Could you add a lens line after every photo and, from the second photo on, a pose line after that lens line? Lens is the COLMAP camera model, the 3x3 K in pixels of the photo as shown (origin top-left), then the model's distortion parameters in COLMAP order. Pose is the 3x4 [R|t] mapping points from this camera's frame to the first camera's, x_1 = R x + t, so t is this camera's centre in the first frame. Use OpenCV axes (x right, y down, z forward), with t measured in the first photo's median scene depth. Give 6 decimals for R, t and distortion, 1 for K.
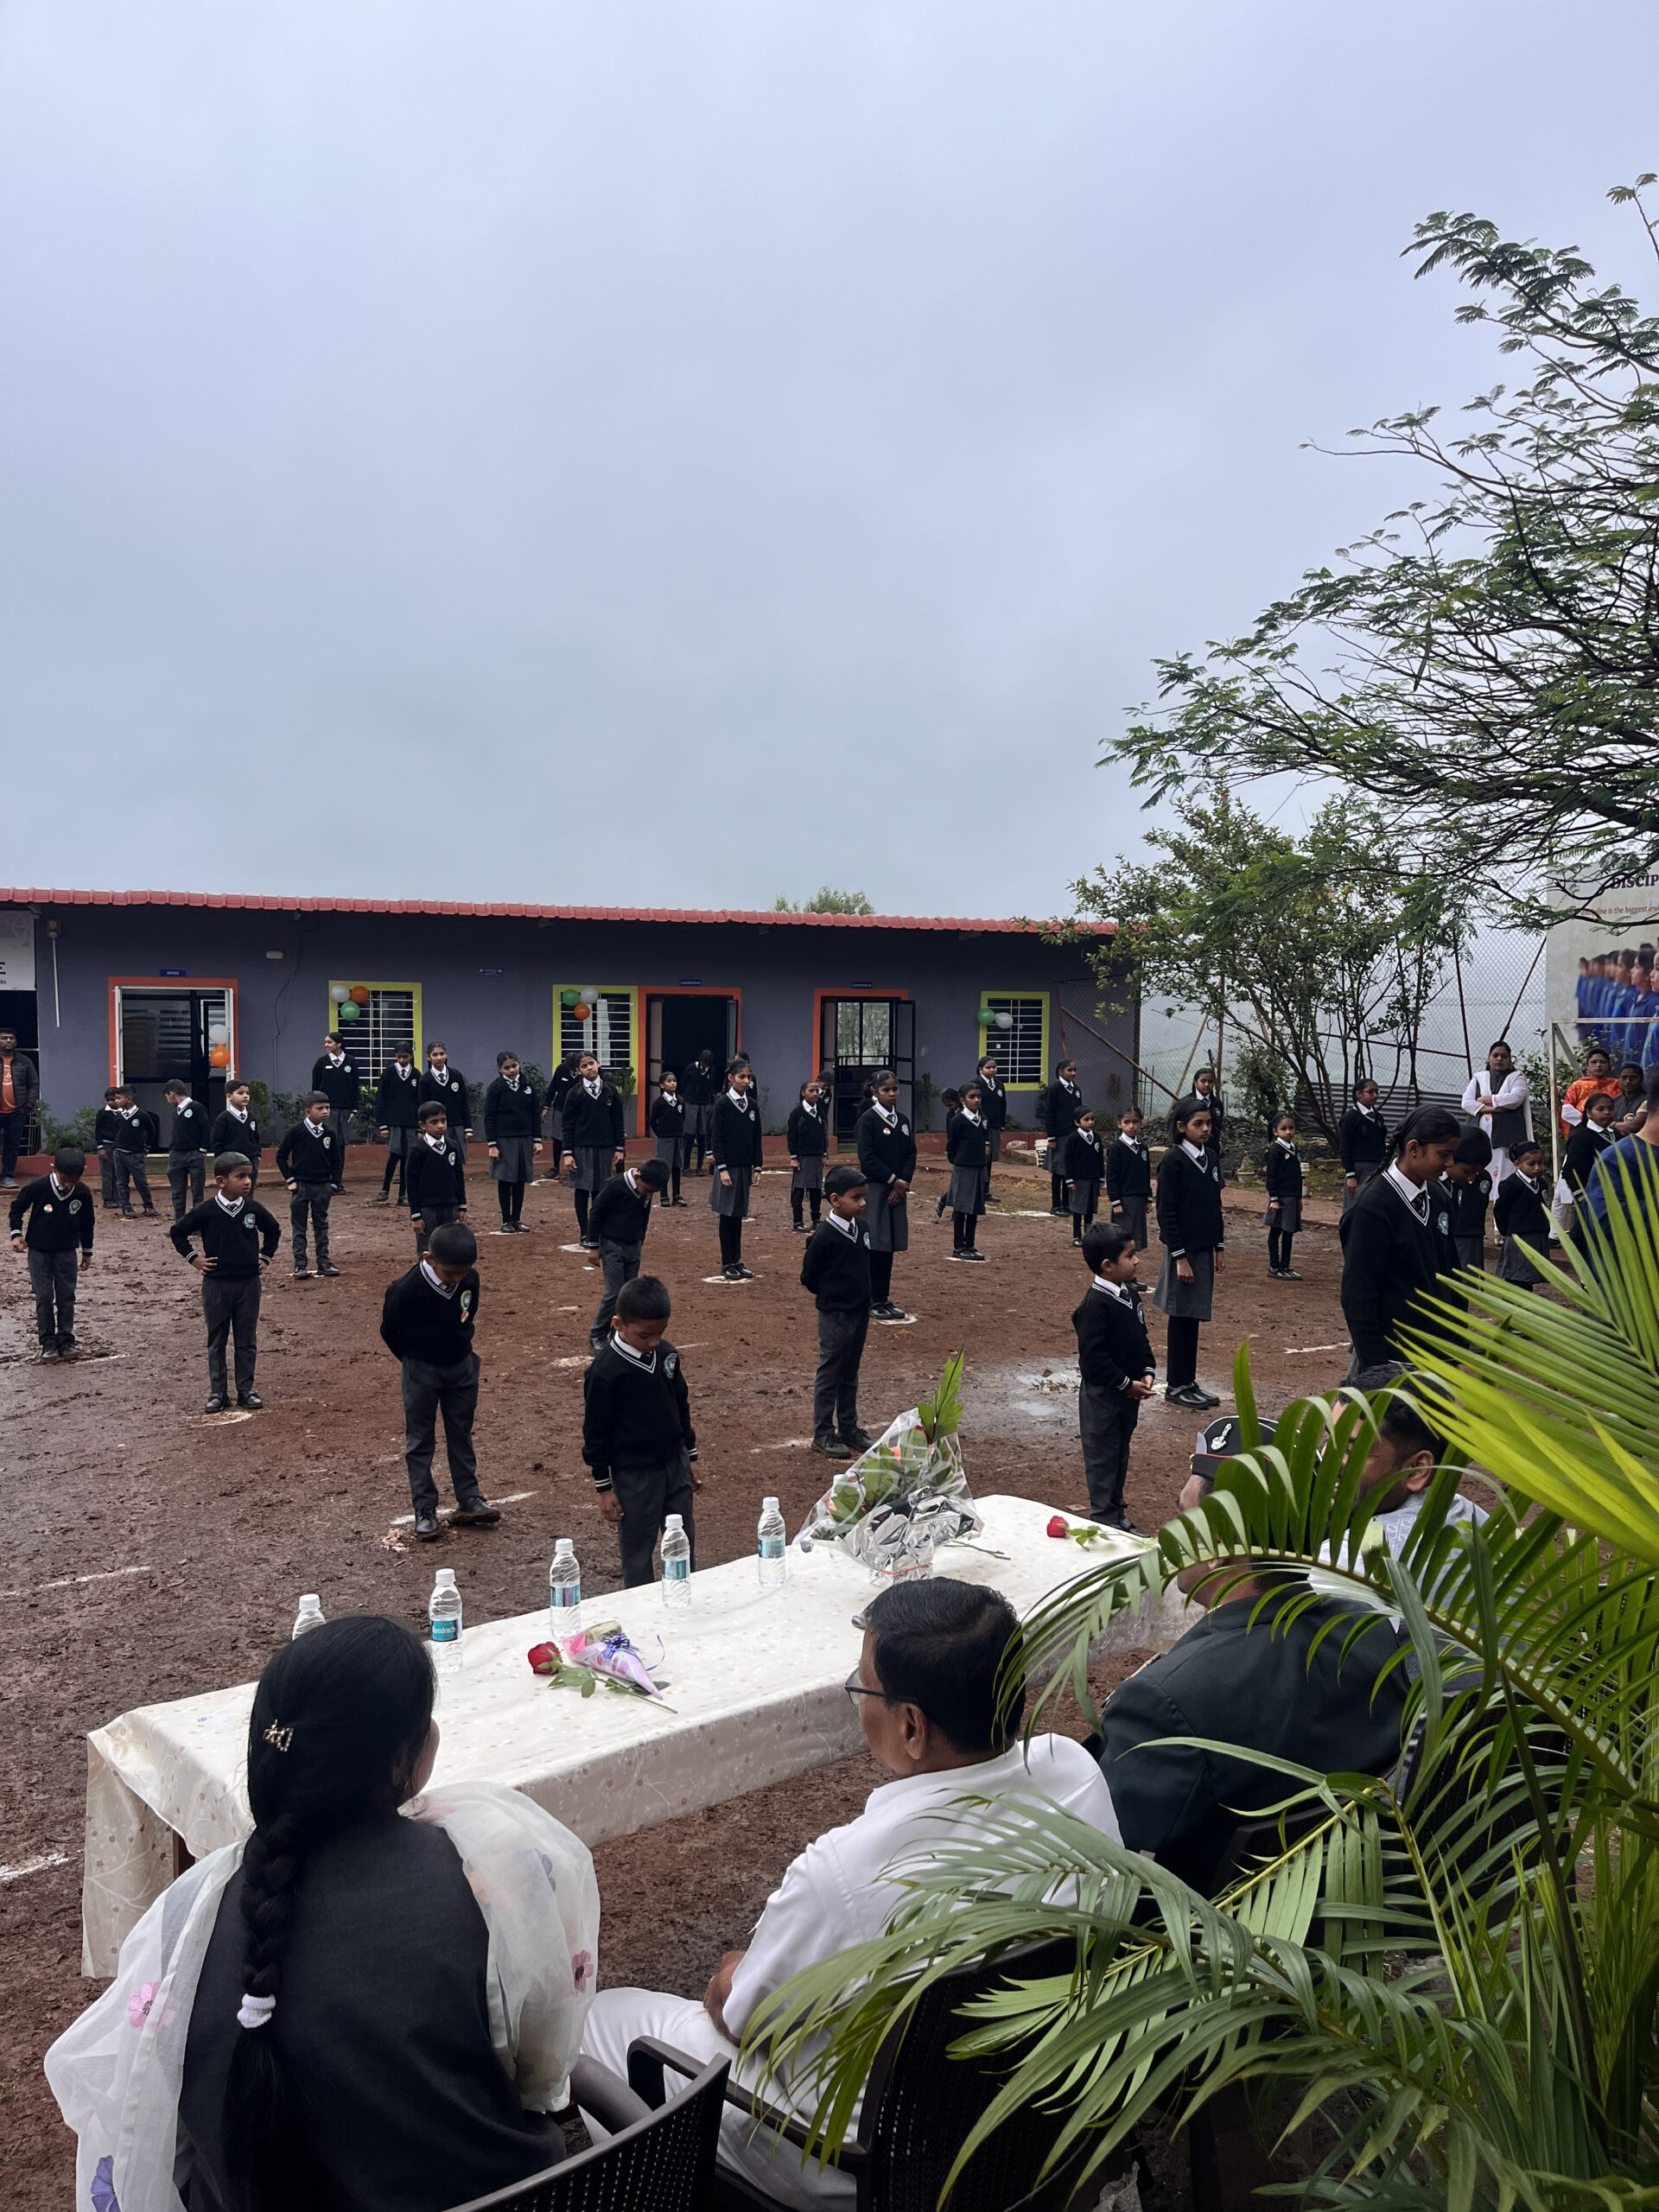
lens RADIAL K [[1673.2, 0, 823.4], [0, 1673.2, 1095.9], [0, 0, 1]] dist [0.044631, -0.059139]
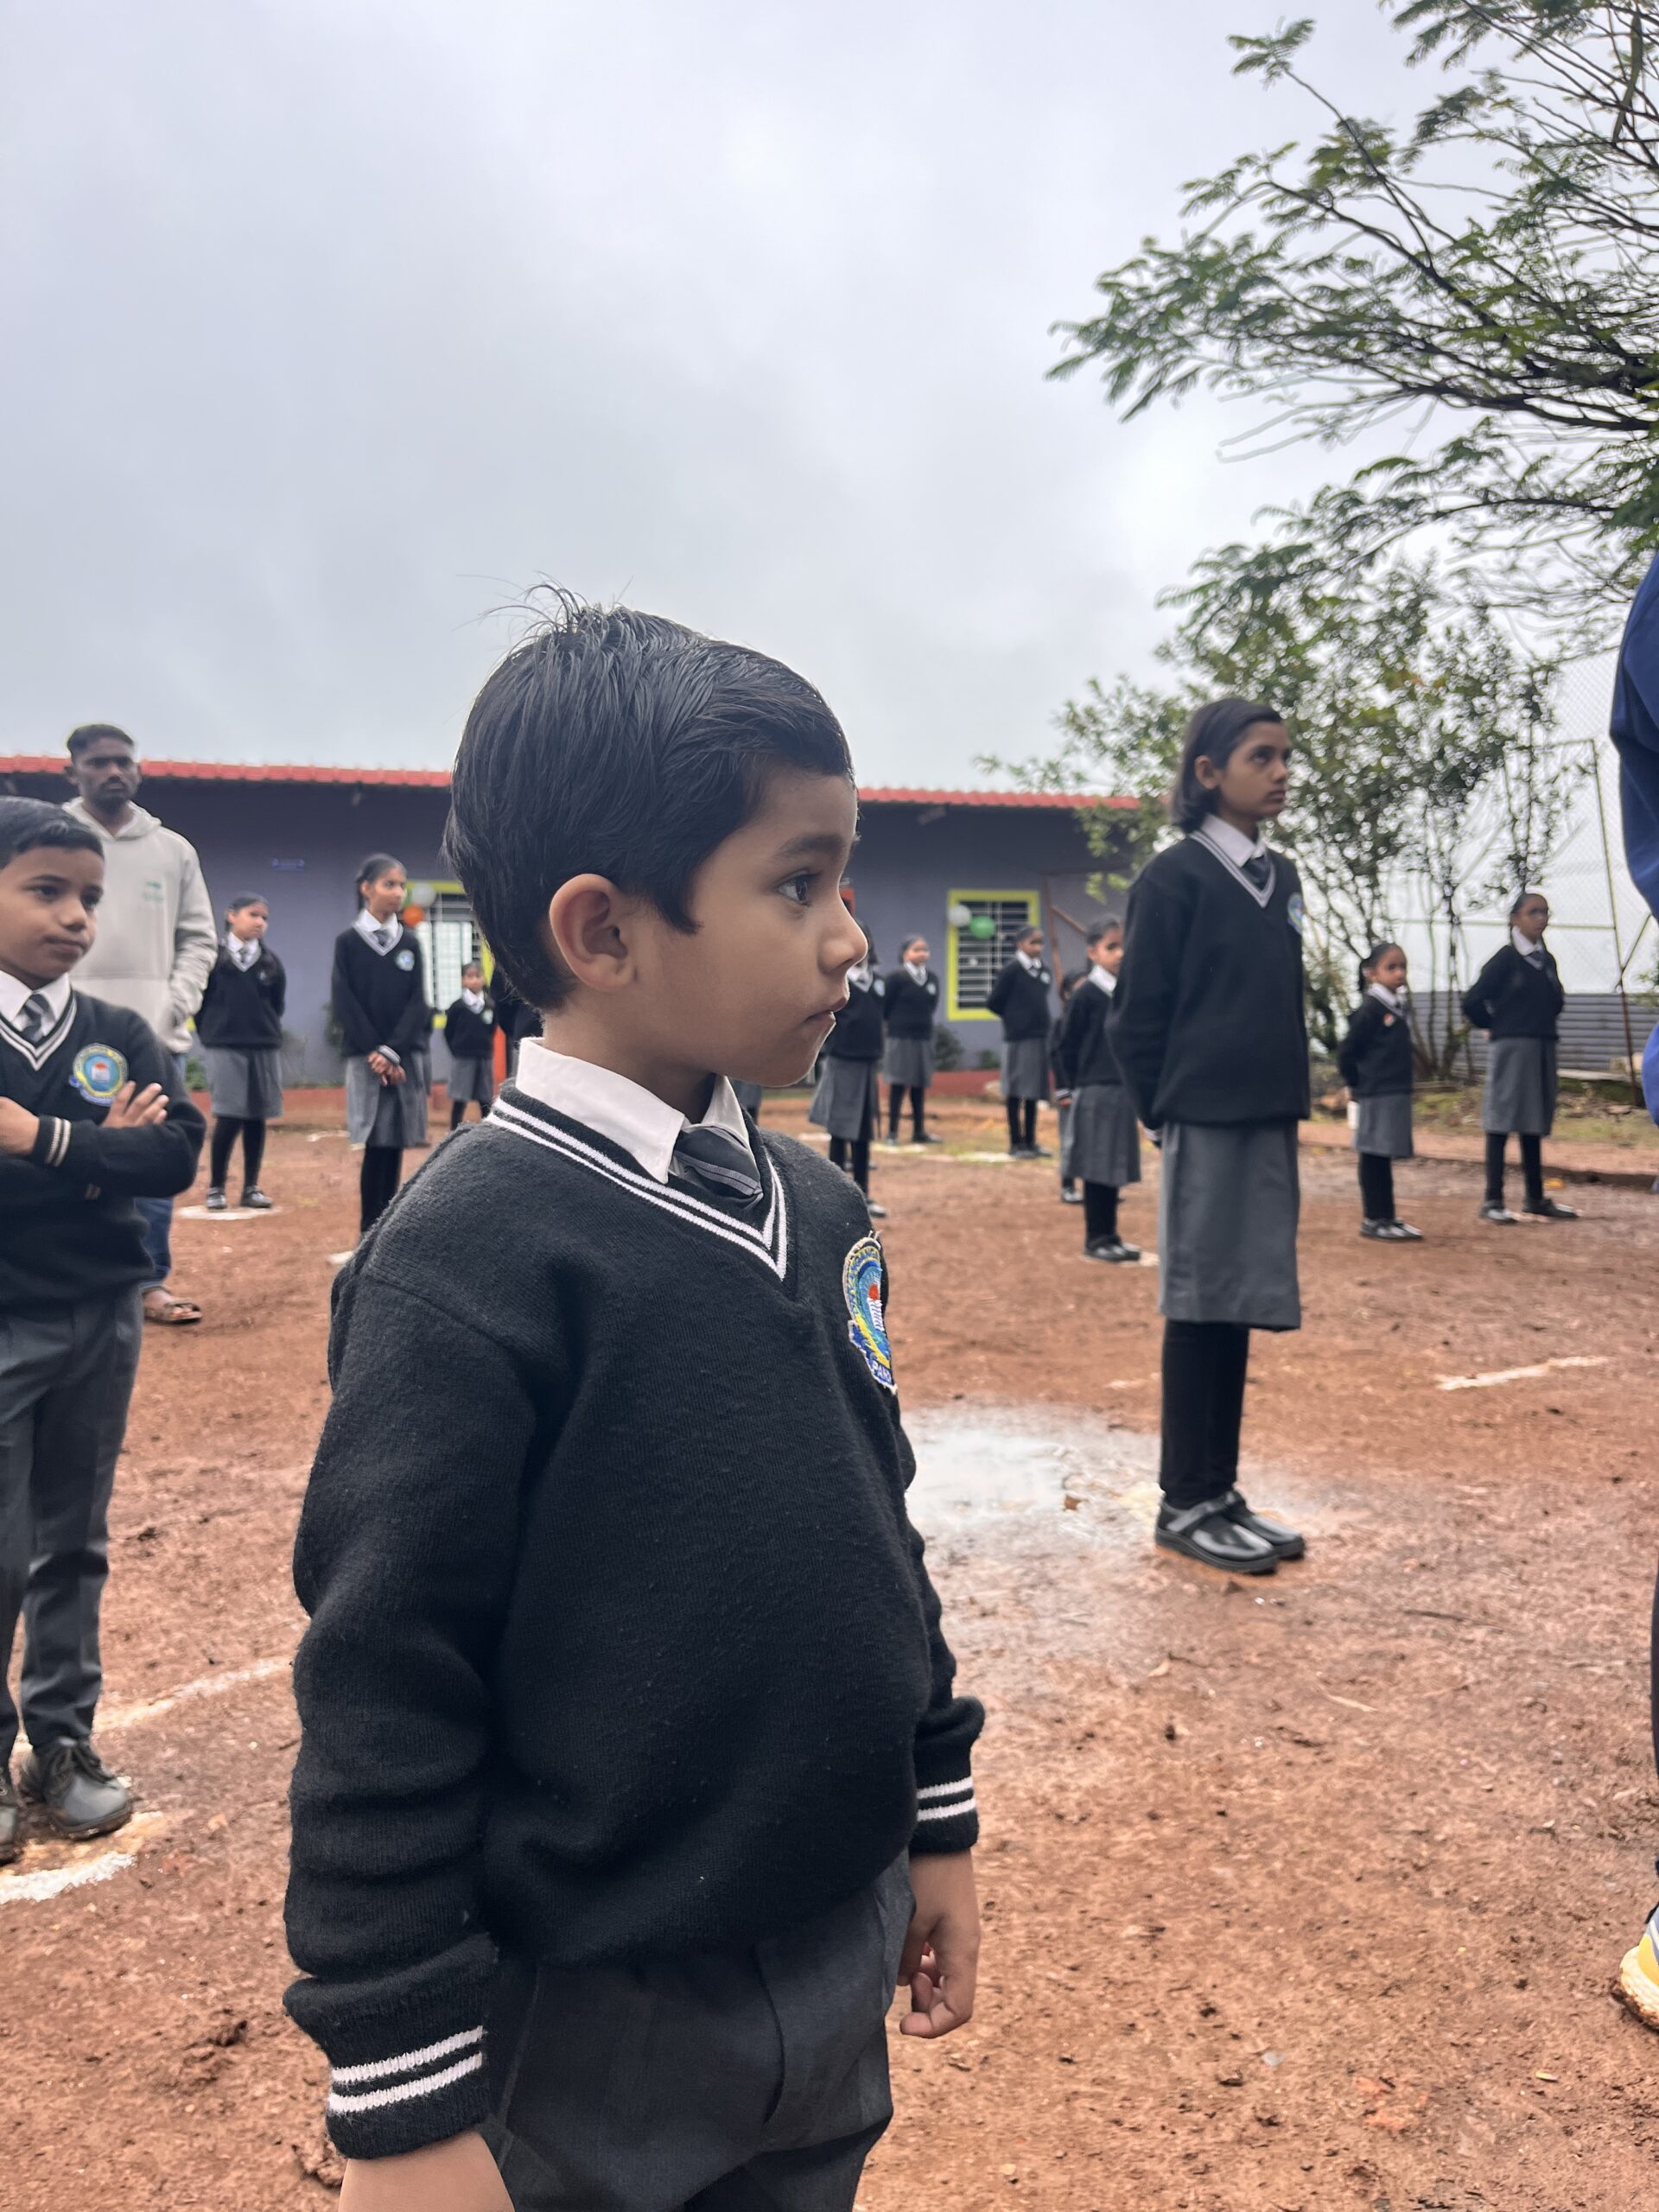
lens RADIAL K [[1673.2, 0, 834.5], [0, 1673.2, 1119.7], [0, 0, 1]] dist [0.044631, -0.059139]
pose [[0.999712, -0.019050, -0.014588, 0.062399], [0.019275, 0.999695, 0.015446, 0.036829], [0.014290, -0.015723, 0.999774, 0.281519]]
